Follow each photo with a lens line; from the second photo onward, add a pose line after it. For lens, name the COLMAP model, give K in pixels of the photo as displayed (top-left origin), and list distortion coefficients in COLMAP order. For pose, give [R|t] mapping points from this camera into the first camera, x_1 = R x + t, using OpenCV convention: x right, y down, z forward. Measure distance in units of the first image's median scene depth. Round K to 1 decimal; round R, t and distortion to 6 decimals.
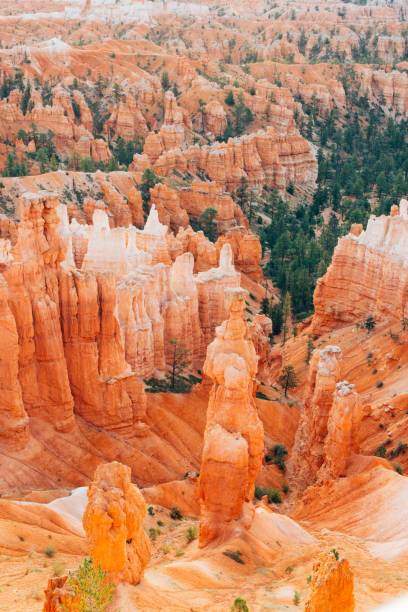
lens RADIAL K [[811.4, 0, 205.4], [0, 811.4, 308.1], [0, 0, 1]] dist [-0.023044, 0.002854]
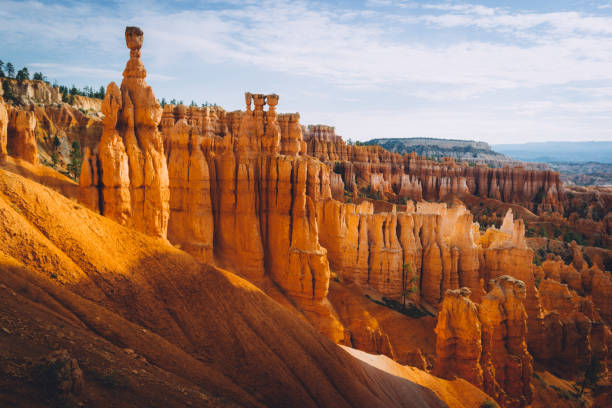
lens RADIAL K [[474.4, 0, 309.2], [0, 474.4, 203.4], [0, 0, 1]] dist [-0.023999, 0.003469]
pose [[0.653989, 0.059660, -0.754148, 0.348183], [-0.311253, 0.929820, -0.196358, 0.125532], [0.689507, 0.363147, 0.626661, 0.429439]]
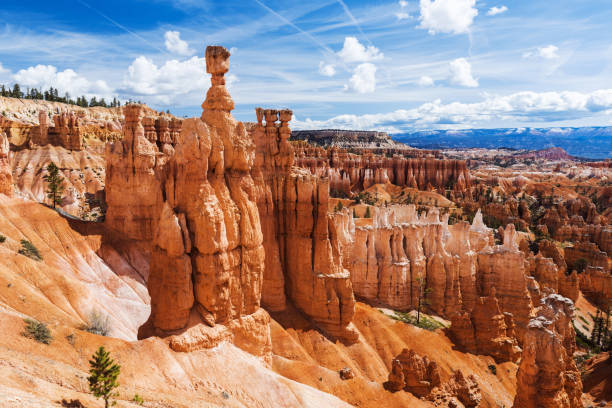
lens RADIAL K [[446.0, 0, 306.6], [0, 446.0, 207.4], [0, 0, 1]] dist [-0.003013, -0.003135]
pose [[0.778262, 0.050728, -0.625887, 0.212480], [-0.233234, 0.948780, -0.213118, 0.109825], [0.583017, 0.311840, 0.750231, 0.380245]]
